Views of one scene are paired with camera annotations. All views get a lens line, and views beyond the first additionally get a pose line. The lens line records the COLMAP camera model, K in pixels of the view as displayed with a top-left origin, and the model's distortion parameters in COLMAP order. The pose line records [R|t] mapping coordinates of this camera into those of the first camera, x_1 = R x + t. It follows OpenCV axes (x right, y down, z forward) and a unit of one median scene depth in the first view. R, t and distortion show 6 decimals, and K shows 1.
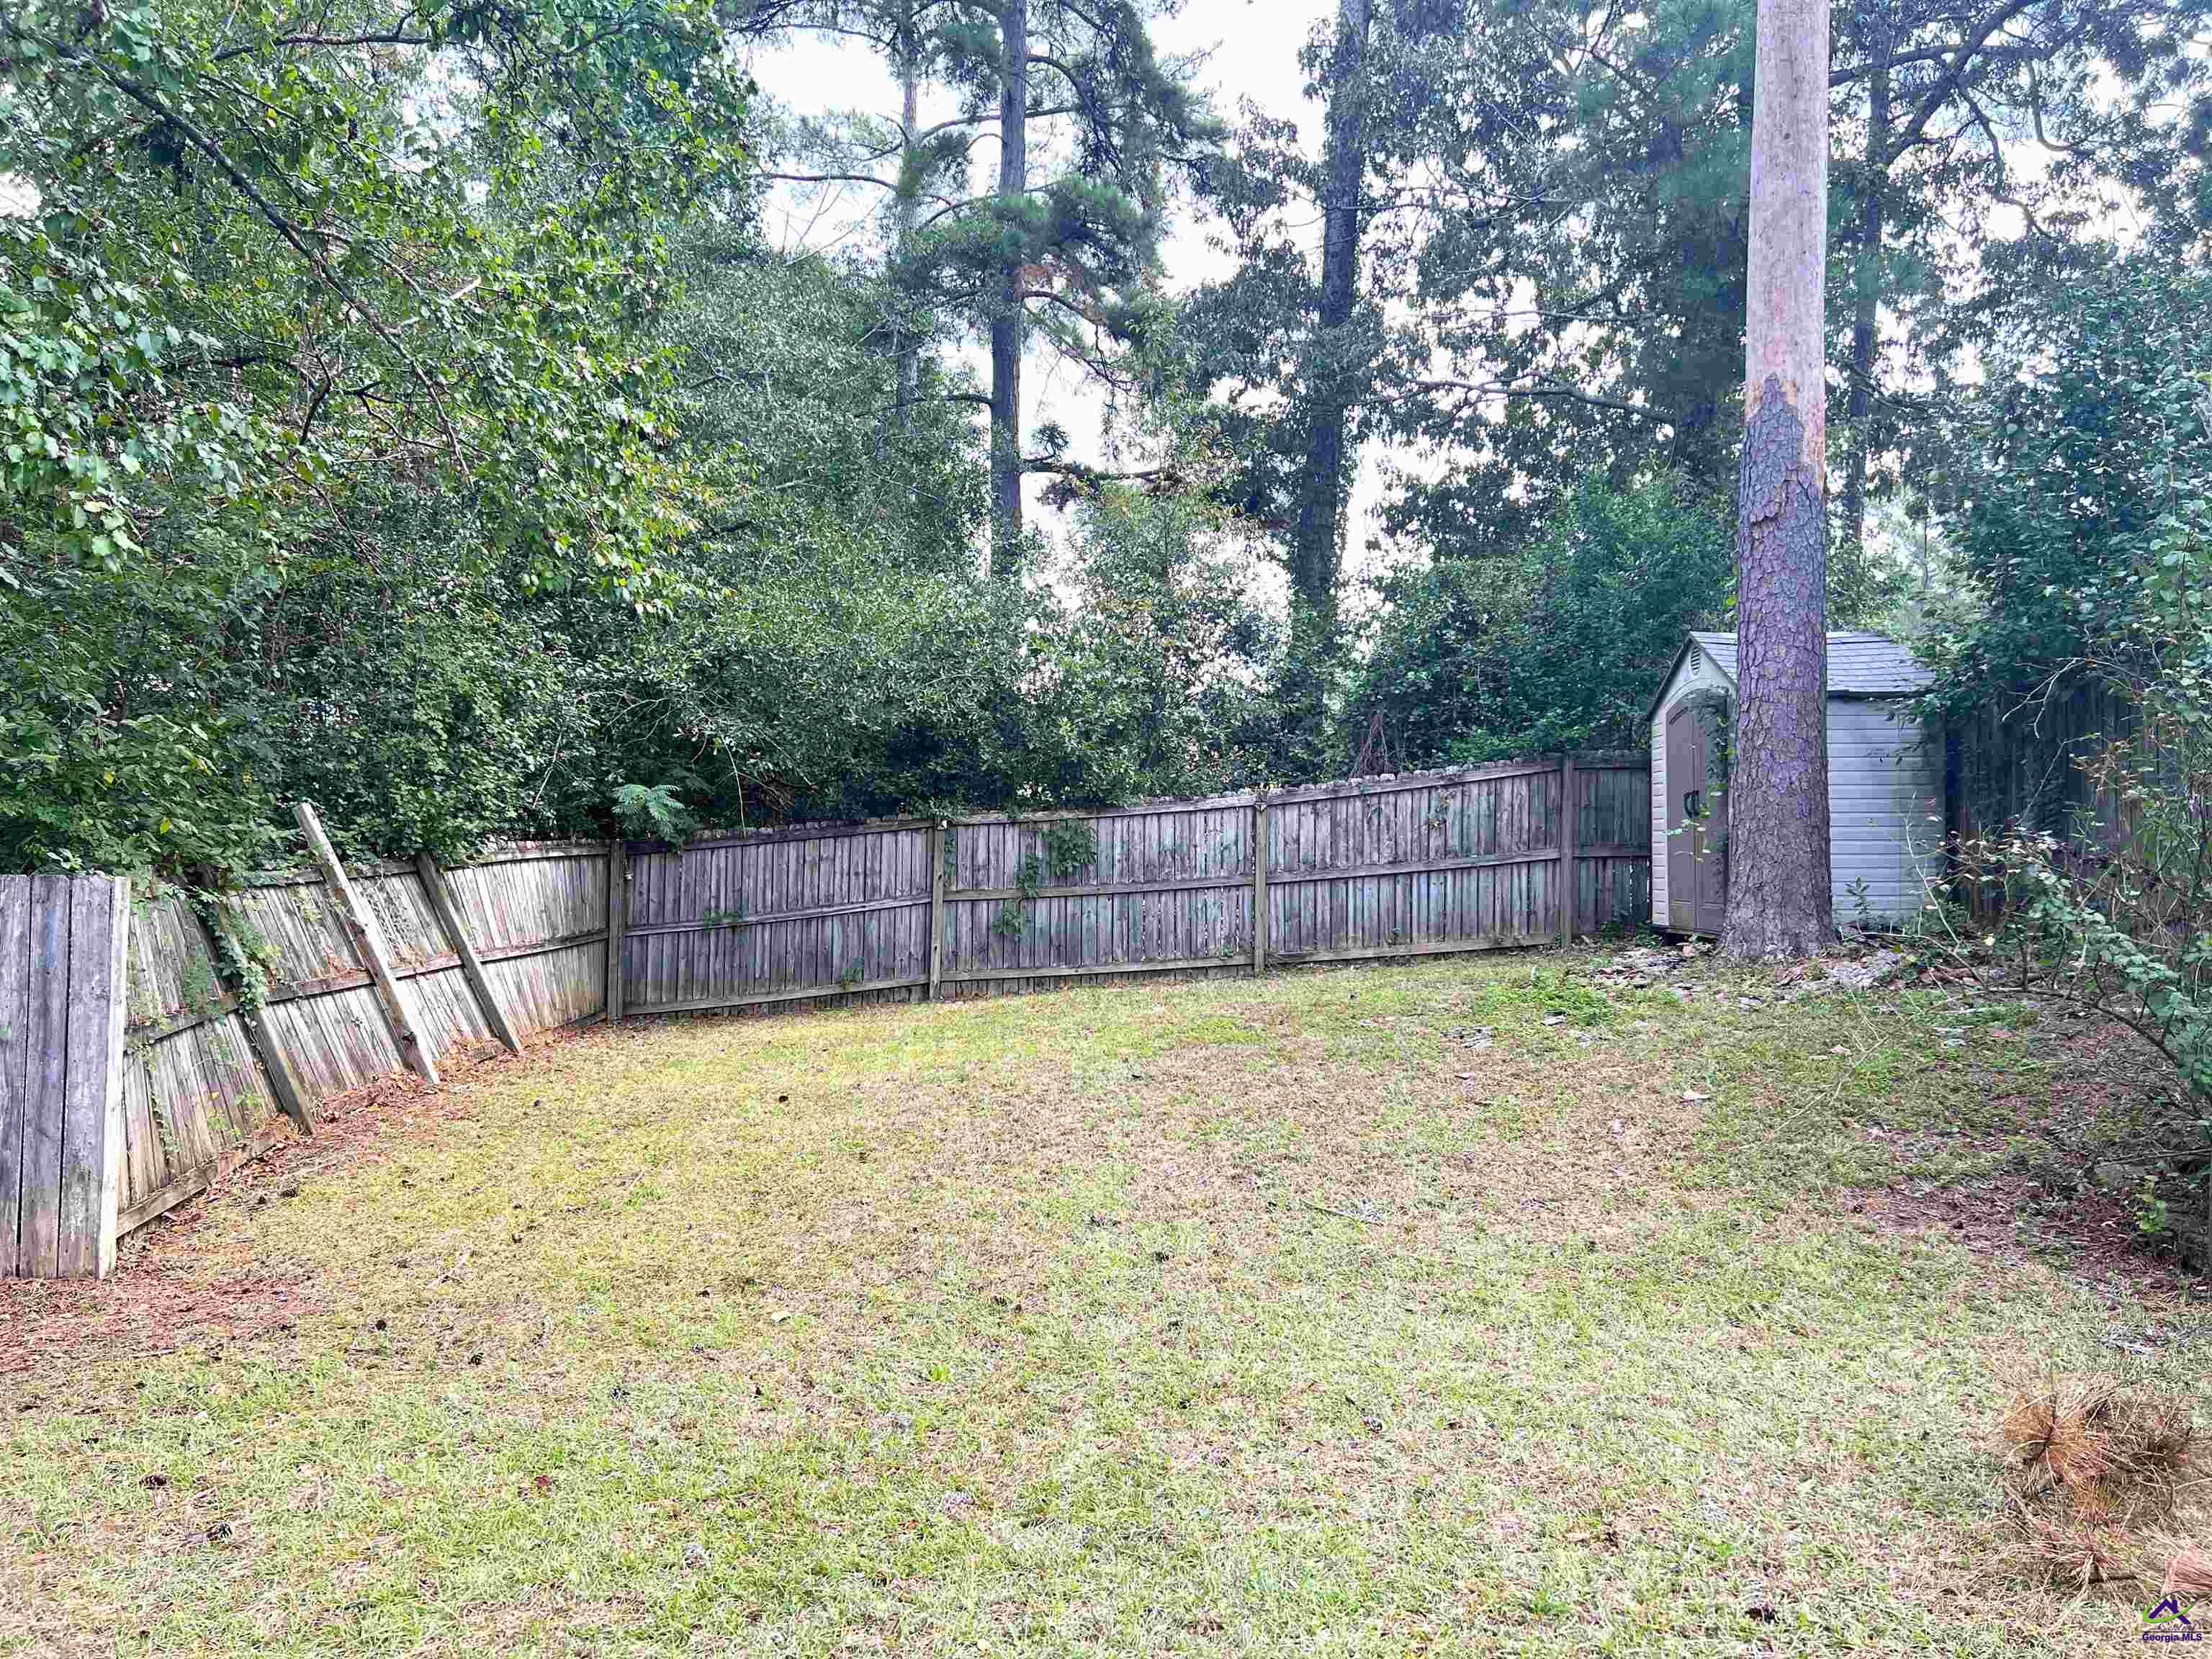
lens RADIAL K [[1667.1, 0, 1107.8], [0, 1667.1, 830.3], [0, 0, 1]] dist [0.002422, 0.000477]
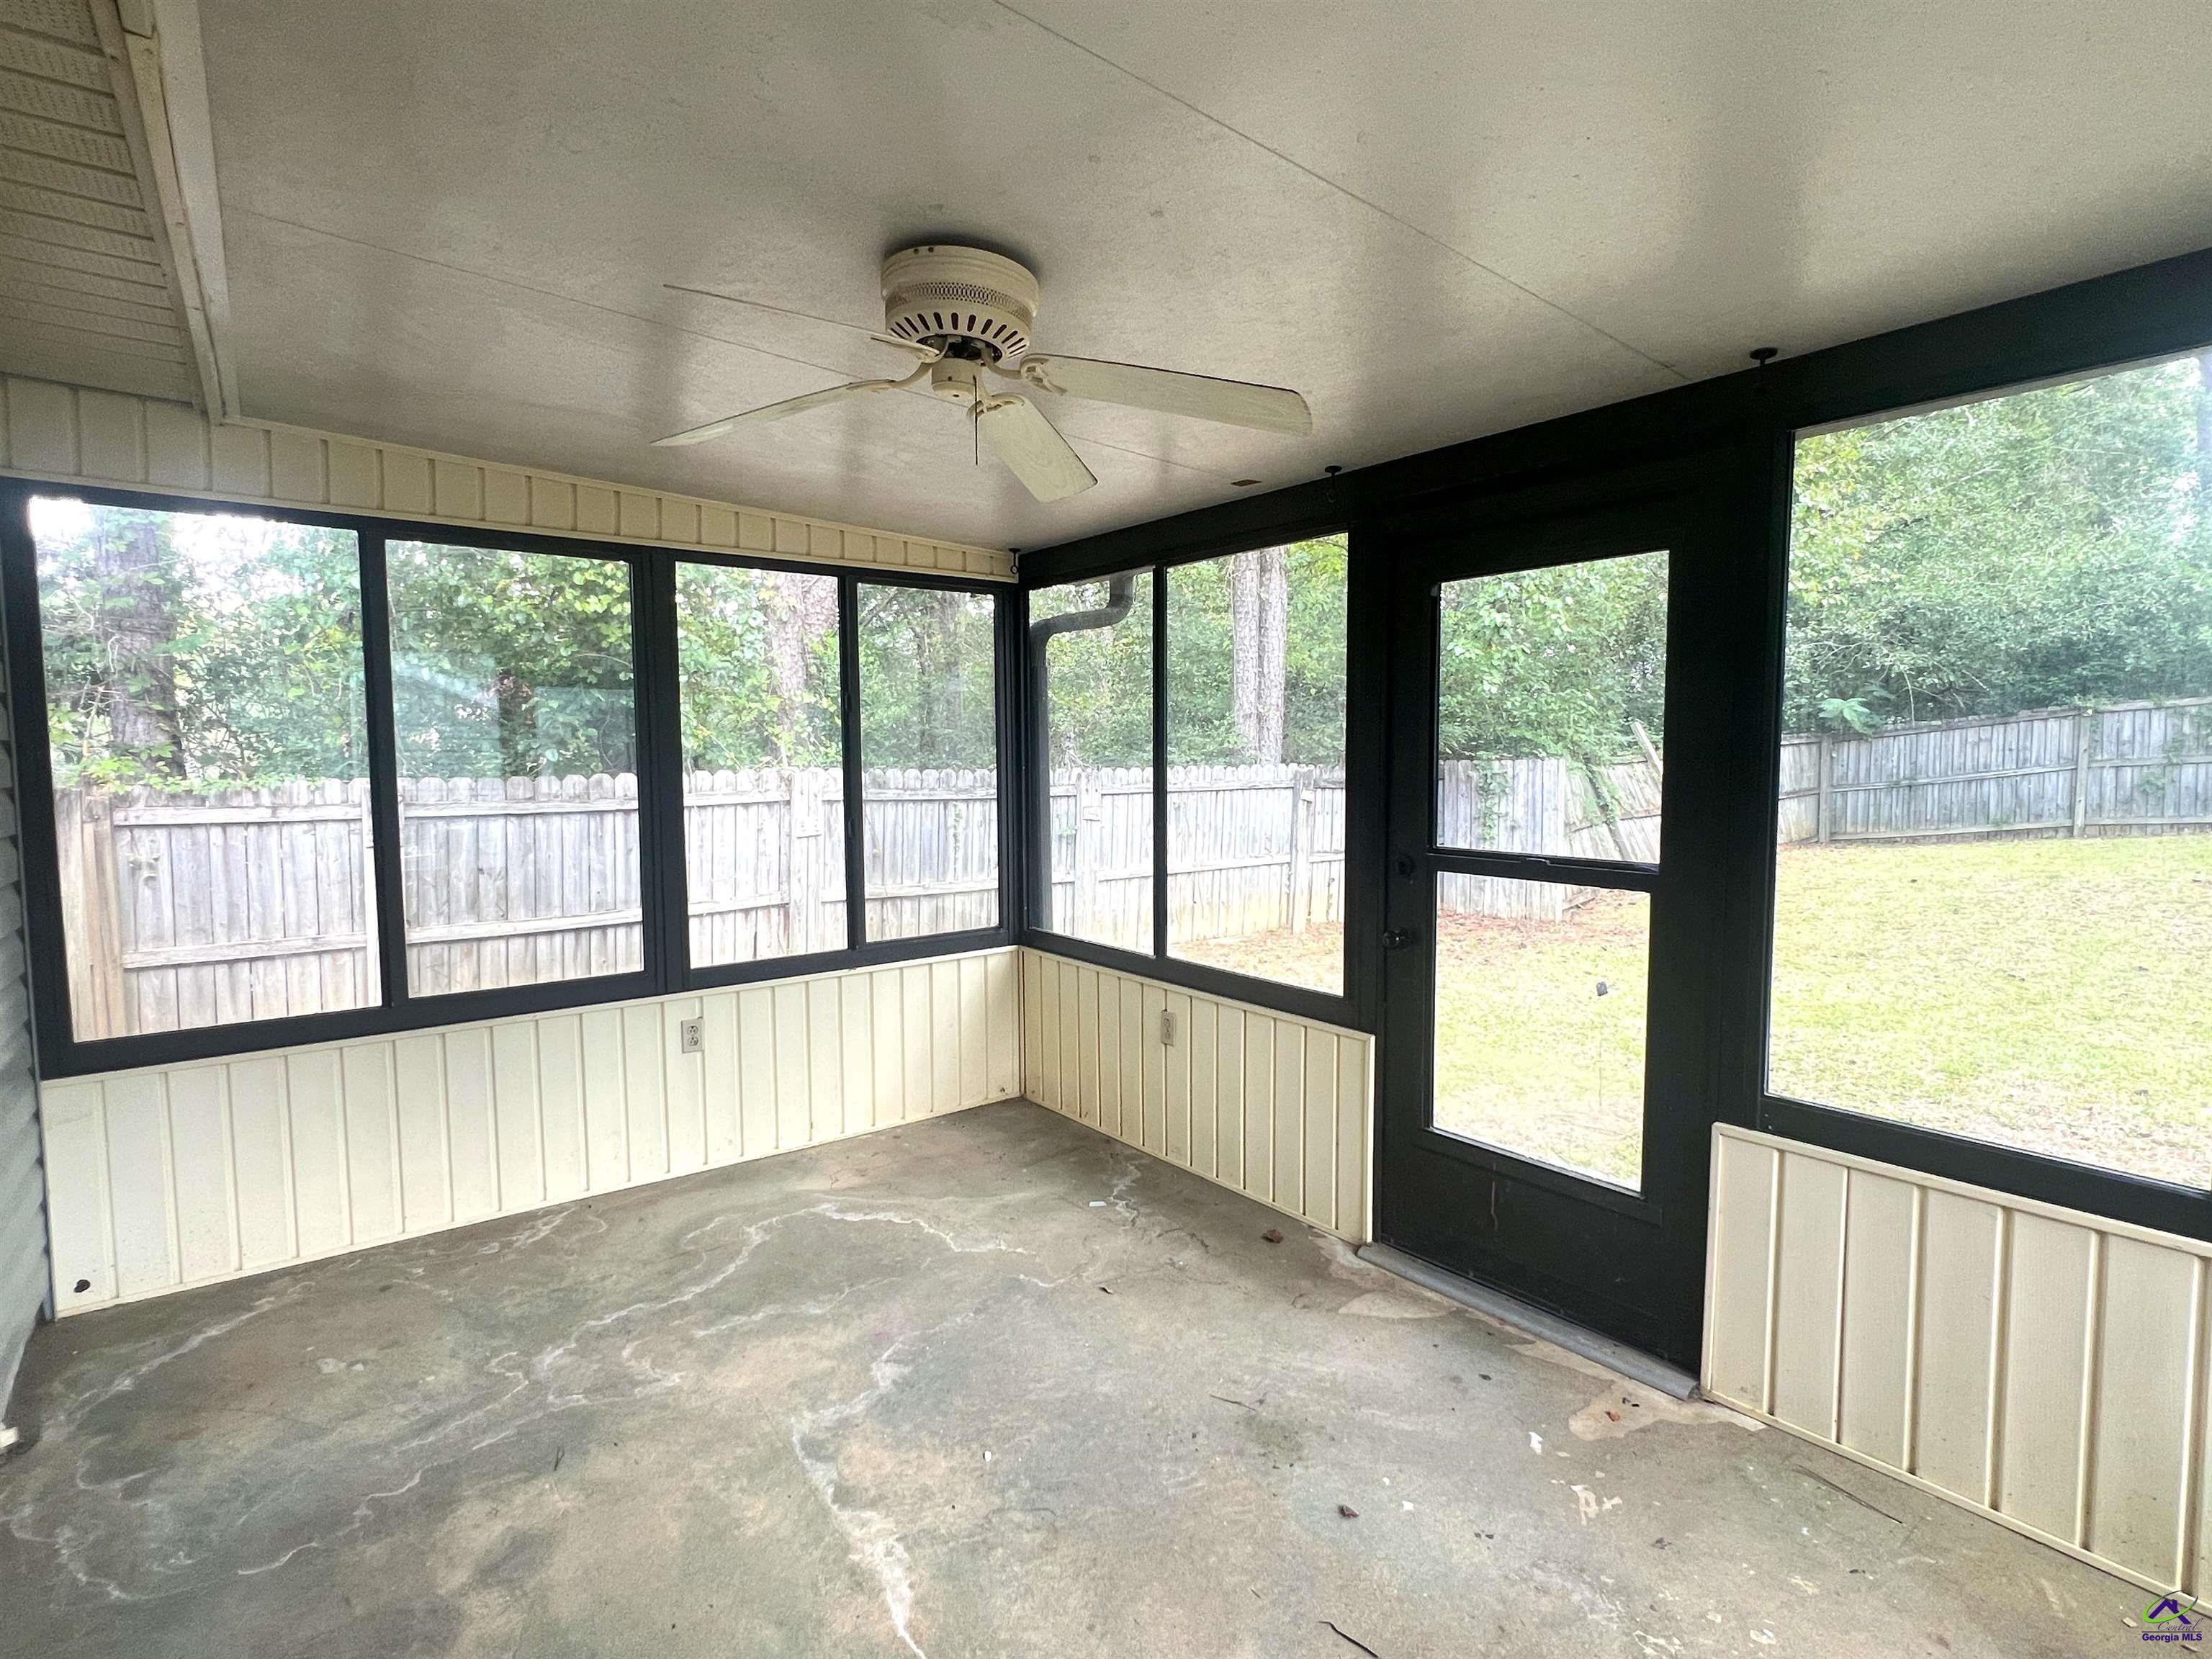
lens RADIAL K [[1056.5, 0, 1108.1], [0, 1056.5, 827.7], [0, 0, 1]] dist [-0.023399, -0.000793]
pose [[0.610800, 0.026458, -0.791343, 0.089060], [0.044716, 0.996694, 0.067838, -0.002793], [0.790522, -0.076821, 0.607597, -0.187497]]
